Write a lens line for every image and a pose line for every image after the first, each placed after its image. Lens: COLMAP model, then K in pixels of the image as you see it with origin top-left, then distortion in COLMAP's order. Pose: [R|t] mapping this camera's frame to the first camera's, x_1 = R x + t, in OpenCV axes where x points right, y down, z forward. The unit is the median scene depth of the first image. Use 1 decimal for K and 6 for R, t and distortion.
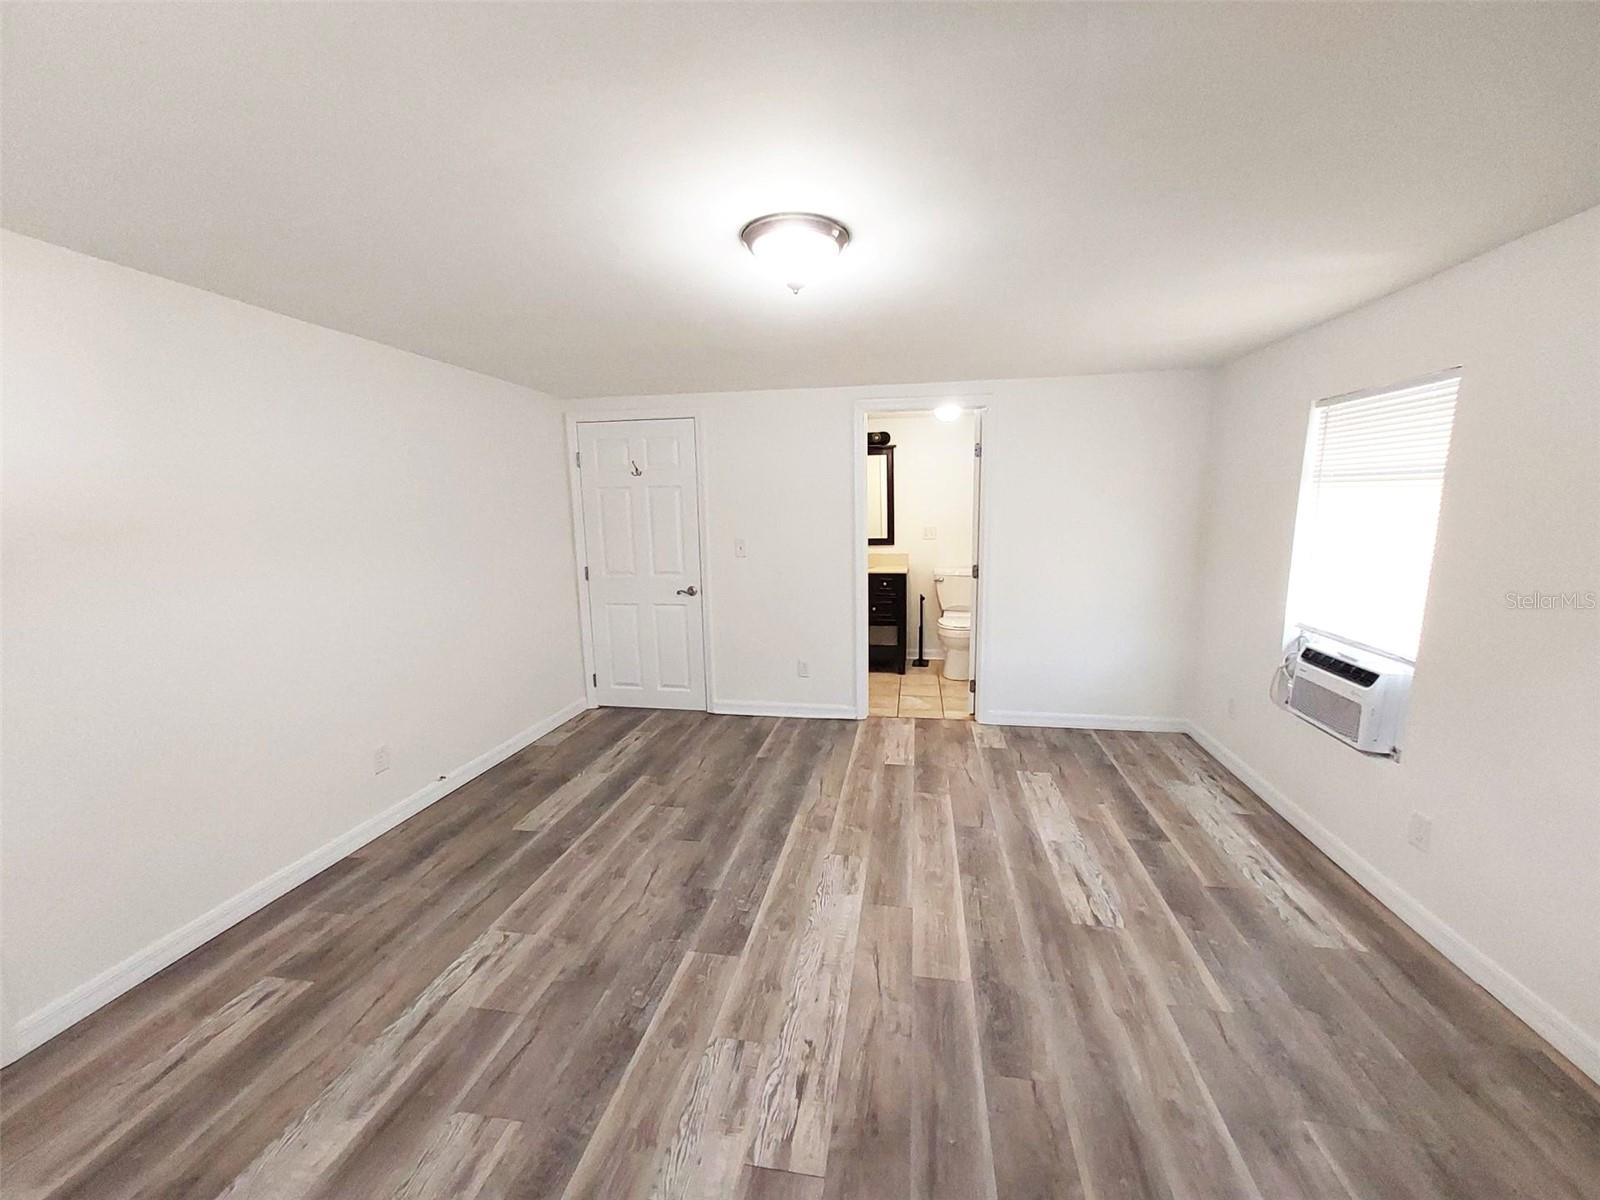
lens RADIAL K [[636.8, 0, 818.5], [0, 636.8, 590.5], [0, 0, 1]] dist [0.009017, -0.000003]
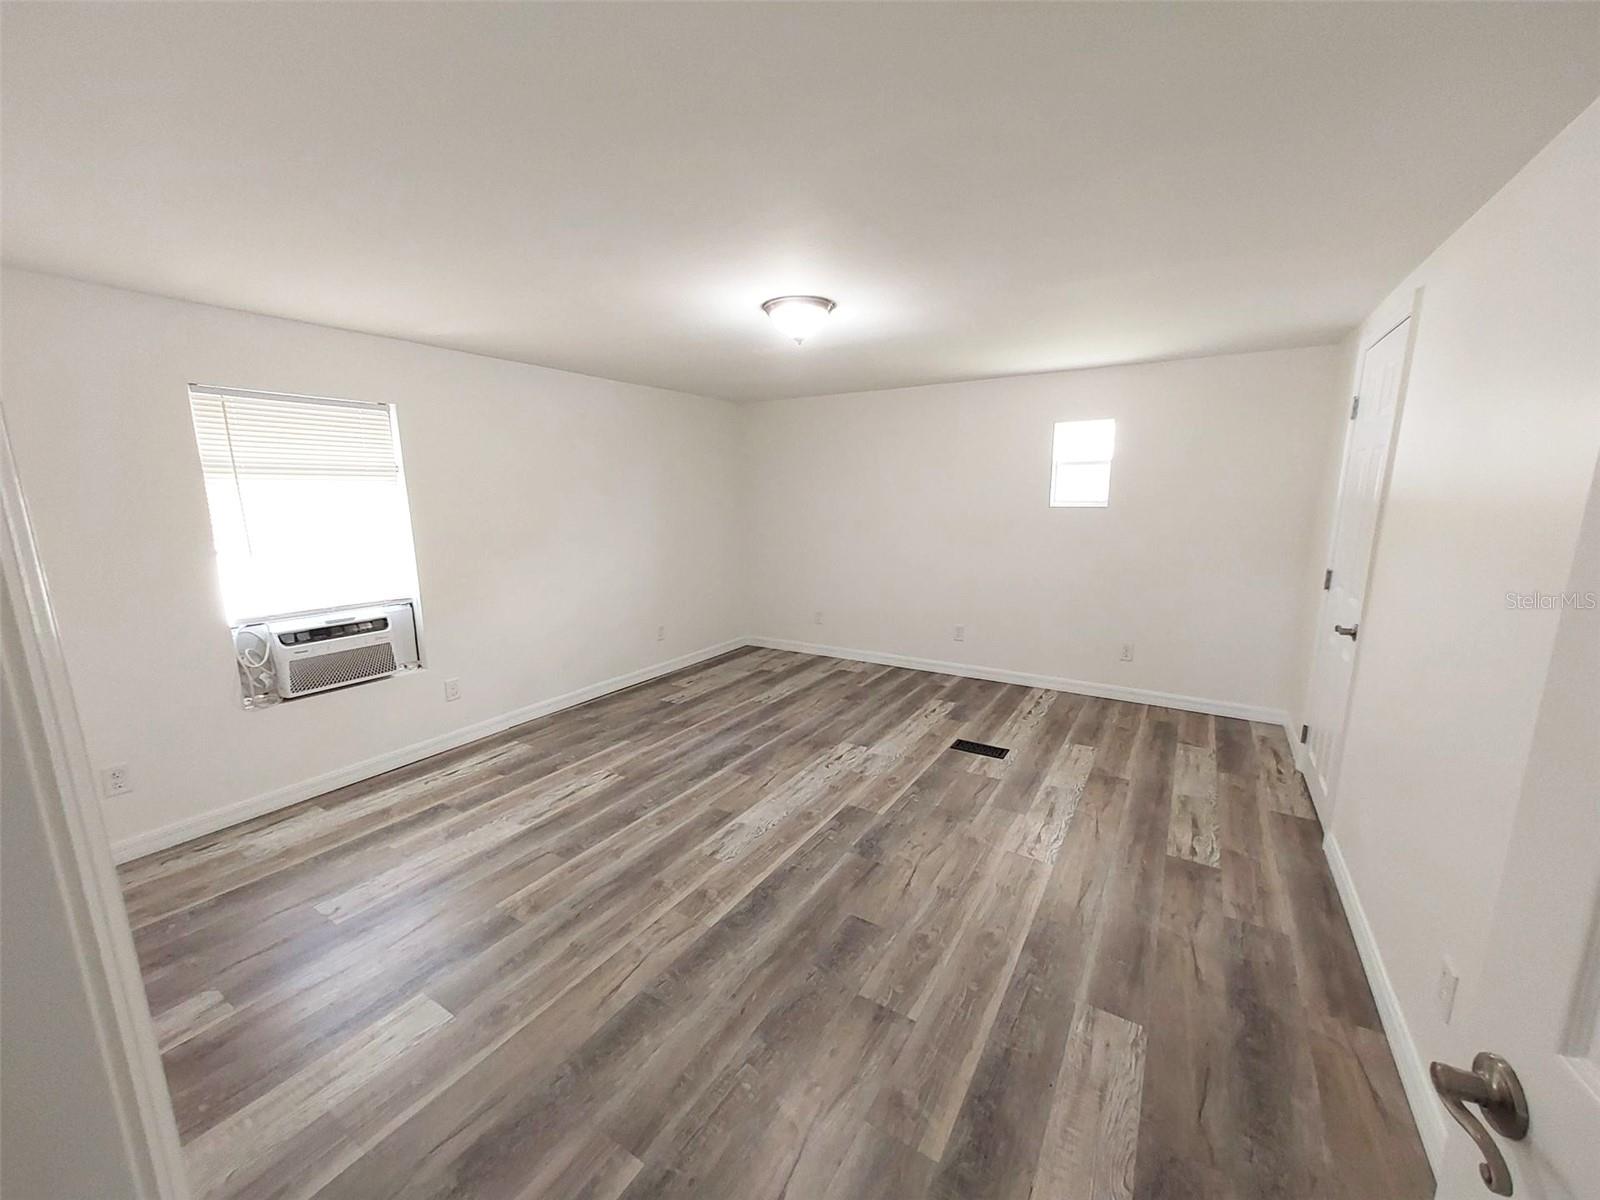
lens RADIAL K [[619.5, 0, 800.0], [0, 619.5, 600.0], [0, 0, 1]] dist [0.009688, 0.000068]
pose [[-0.915654, -0.057212, 0.397874, -0.380949], [0.070896, 0.951316, 0.299951, -0.196605], [-0.395665, 0.302859, -0.867021, 1.454384]]
